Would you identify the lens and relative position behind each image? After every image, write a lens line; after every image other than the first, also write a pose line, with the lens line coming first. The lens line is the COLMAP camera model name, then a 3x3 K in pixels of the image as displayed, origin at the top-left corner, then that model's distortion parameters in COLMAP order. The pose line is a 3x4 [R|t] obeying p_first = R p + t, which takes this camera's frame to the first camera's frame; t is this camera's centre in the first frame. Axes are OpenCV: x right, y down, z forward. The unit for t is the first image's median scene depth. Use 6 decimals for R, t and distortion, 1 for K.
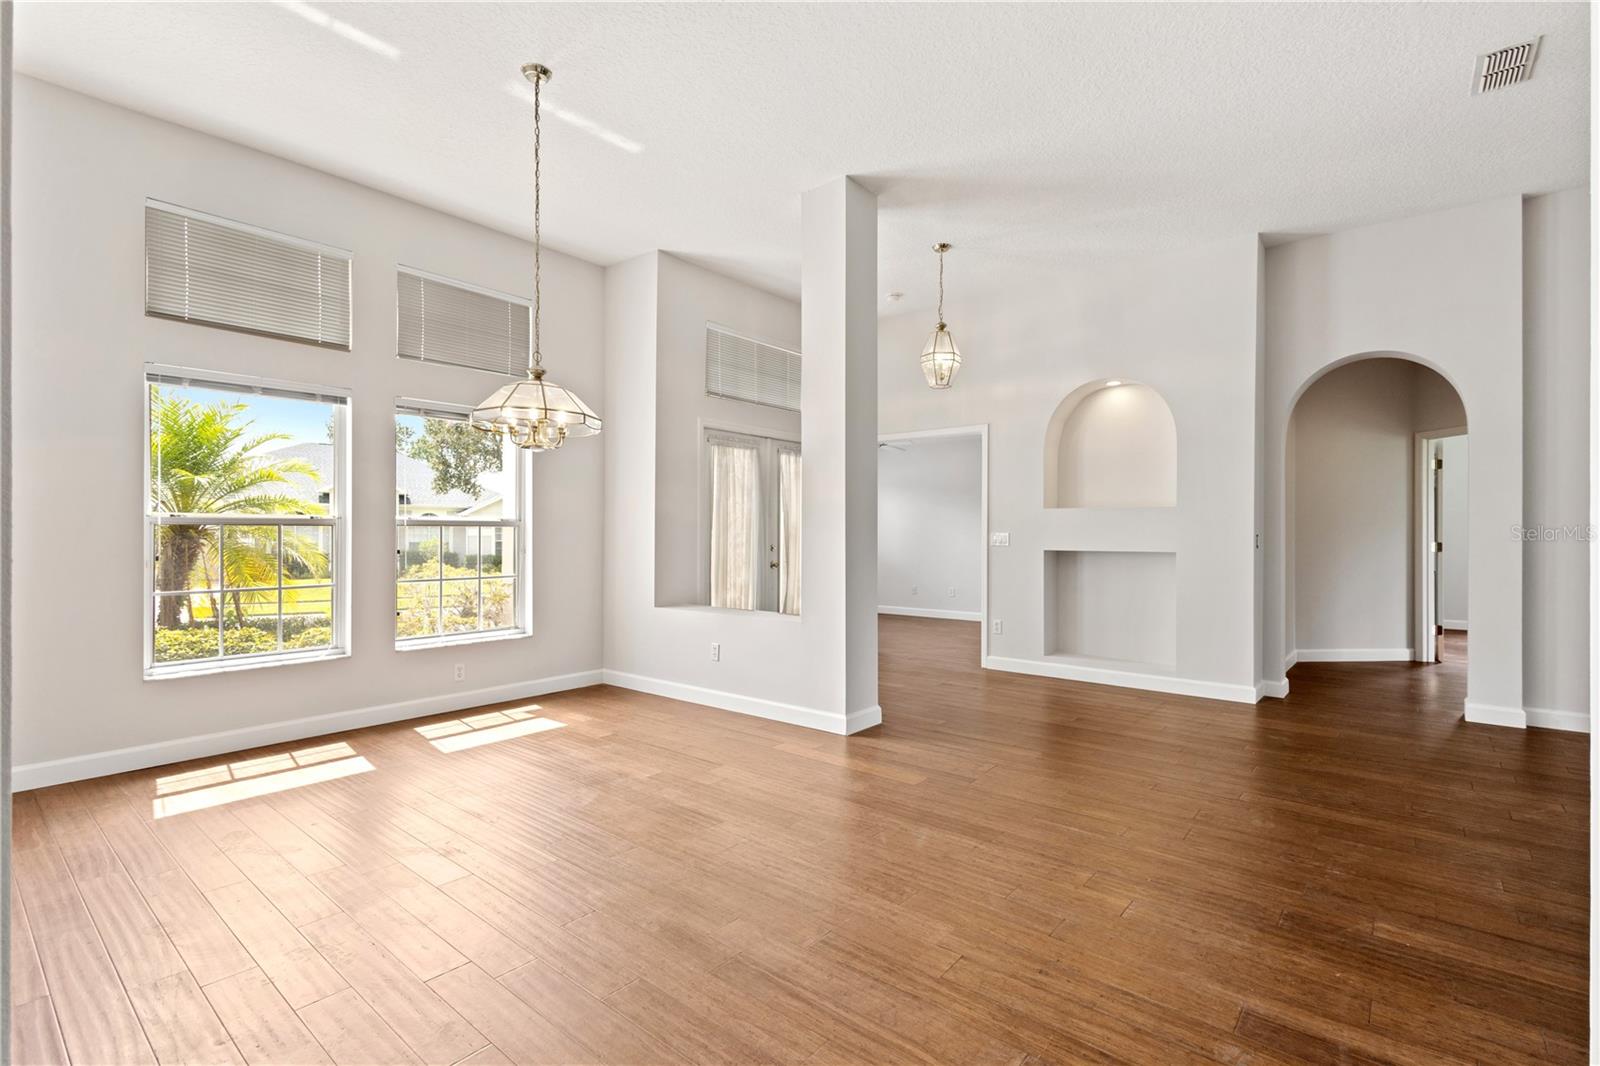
lens RADIAL K [[735.9, 0, 807.6], [0, 735.9, 532.6], [0, 0, 1]] dist [0.012049, -0.000353]
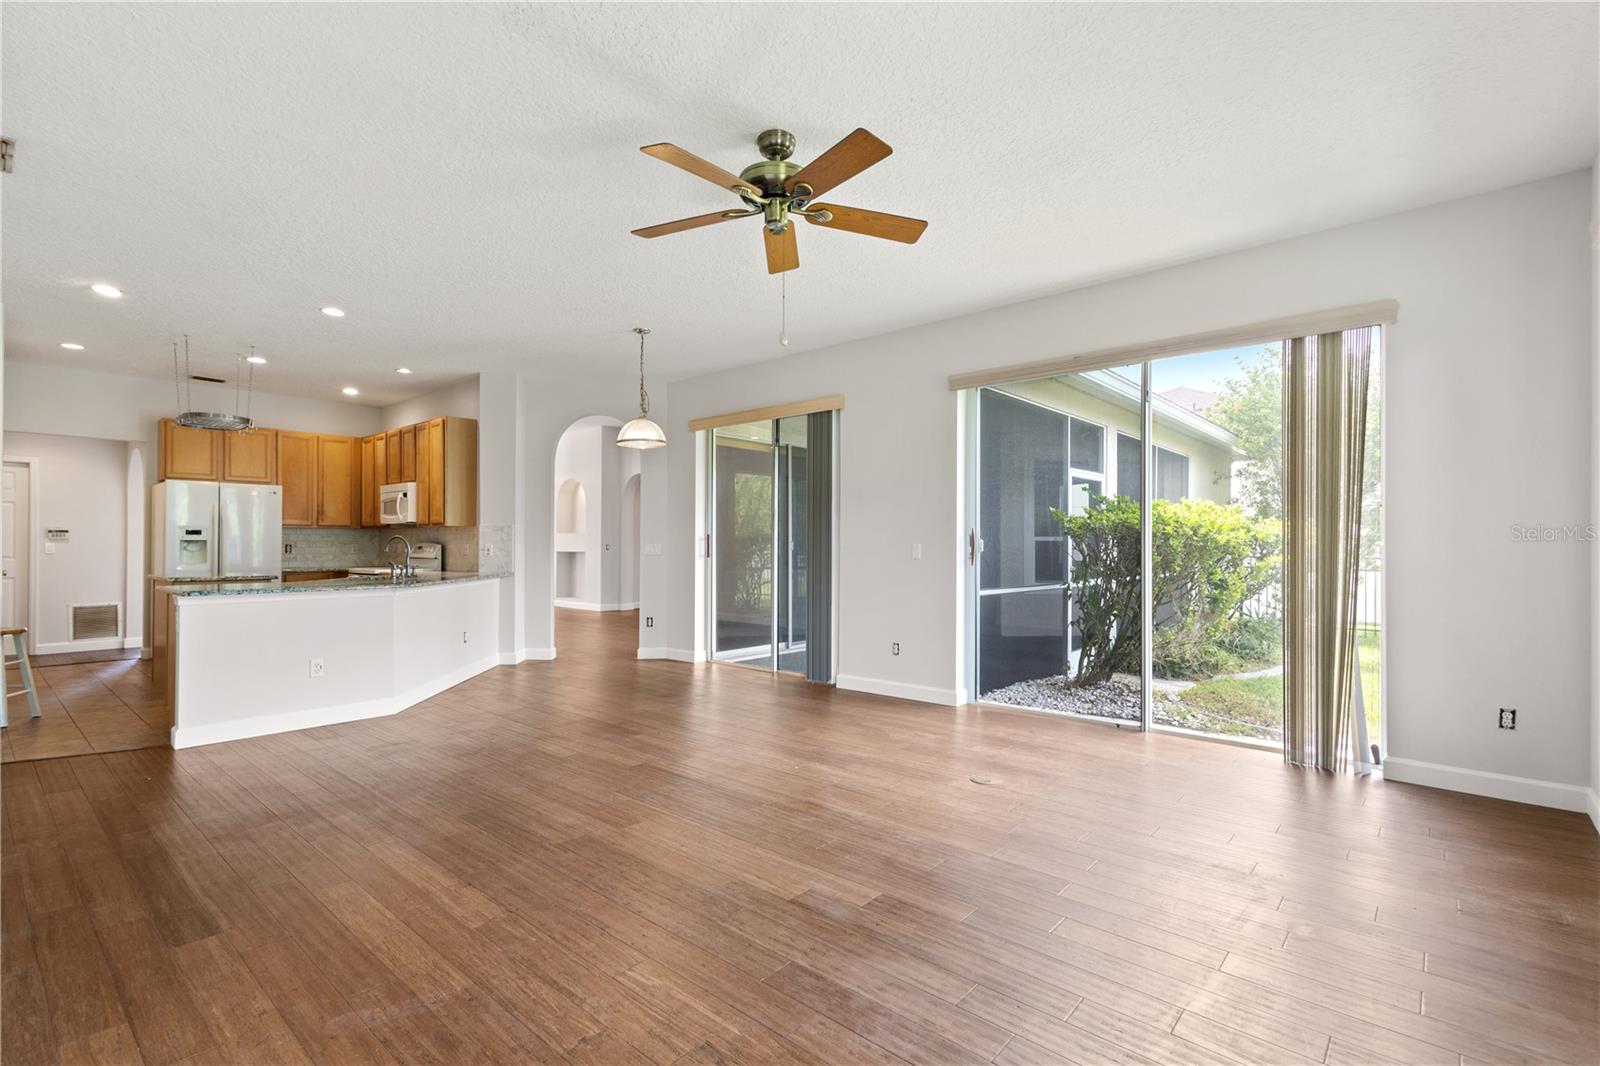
lens RADIAL K [[735.9, 0, 800.6], [0, 735.9, 540.9], [0, 0, 1]] dist [0.012049, -0.000353]
pose [[0.999158, -0.003289, -0.040907, 1.407960], [0.003129, 0.999987, -0.003963, 0.002585], [0.040920, 0.003832, 0.999155, -1.495449]]
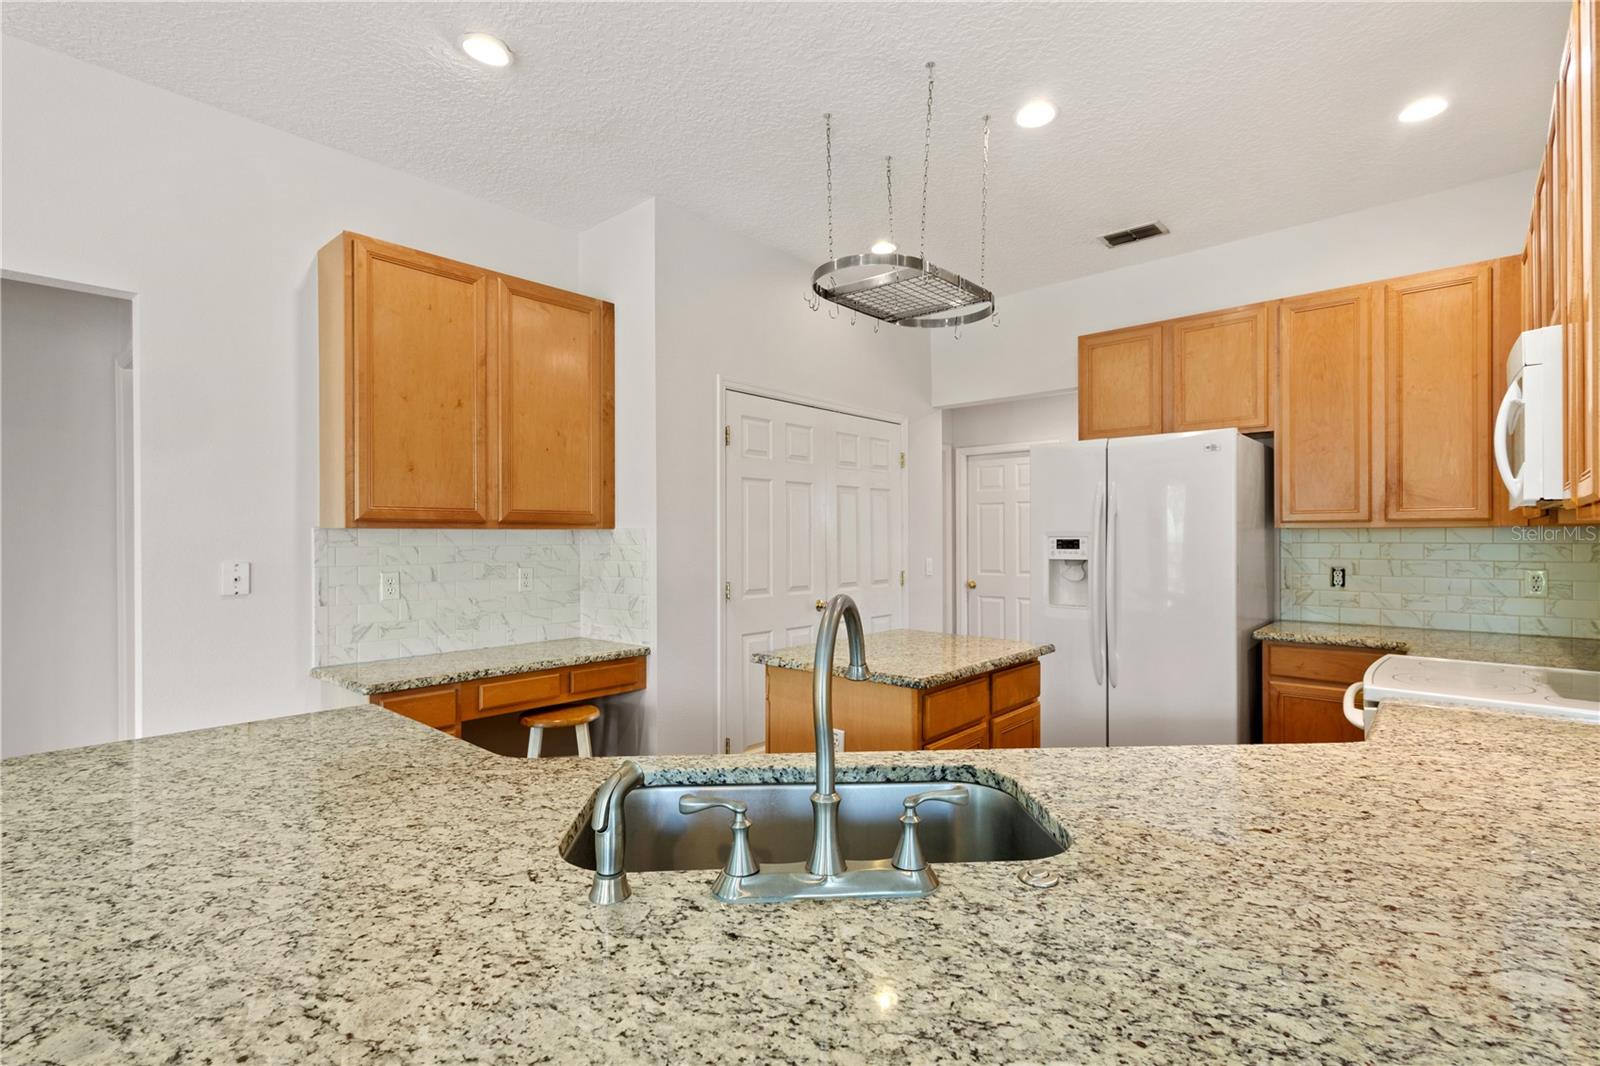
lens RADIAL K [[735.9, 0, 805.6], [0, 735.9, 539.7], [0, 0, 1]] dist [0.012049, -0.000353]
pose [[-0.036663, -0.003090, -0.999323, 0.915663], [0.005230, 0.999981, -0.003284, -0.025962], [0.999314, -0.005347, -0.036646, -0.366099]]
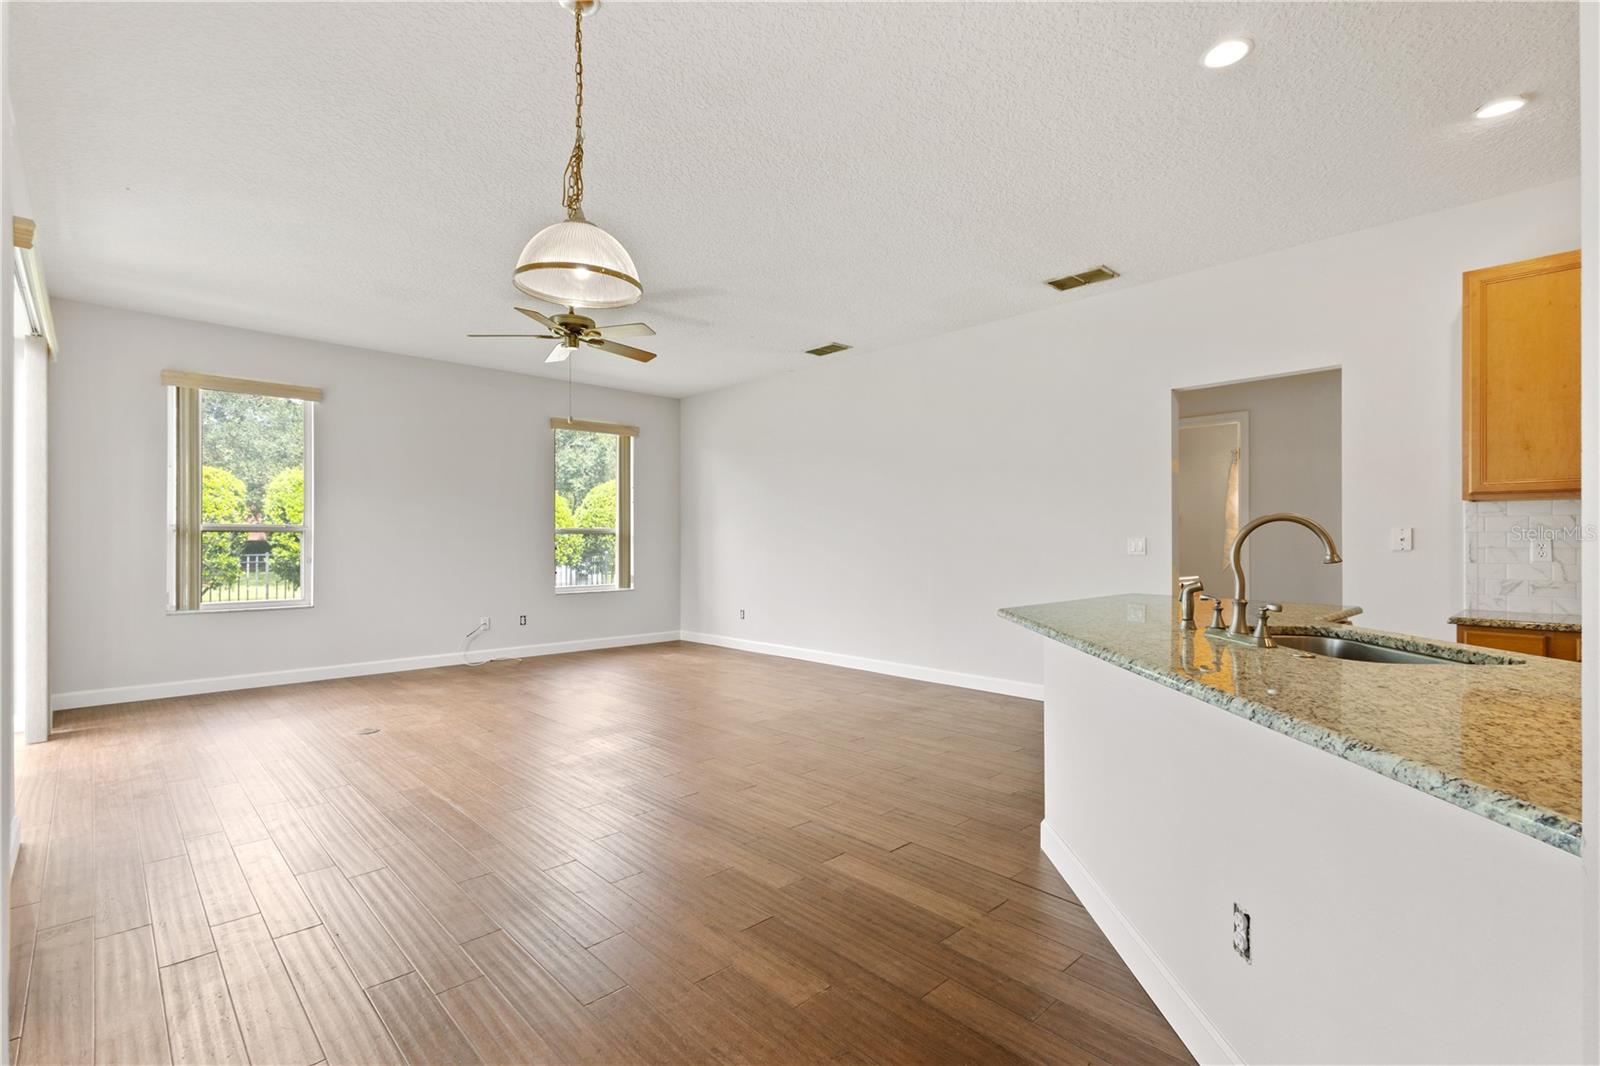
lens RADIAL K [[735.9, 0, 806.7], [0, 735.9, 538.2], [0, 0, 1]] dist [0.012049, -0.000353]
pose [[-0.992724, -0.003008, 0.120377, 0.925453], [-0.003490, 0.999987, -0.003795, 0.001871], [-0.120364, -0.004187, -0.992721, 0.044326]]
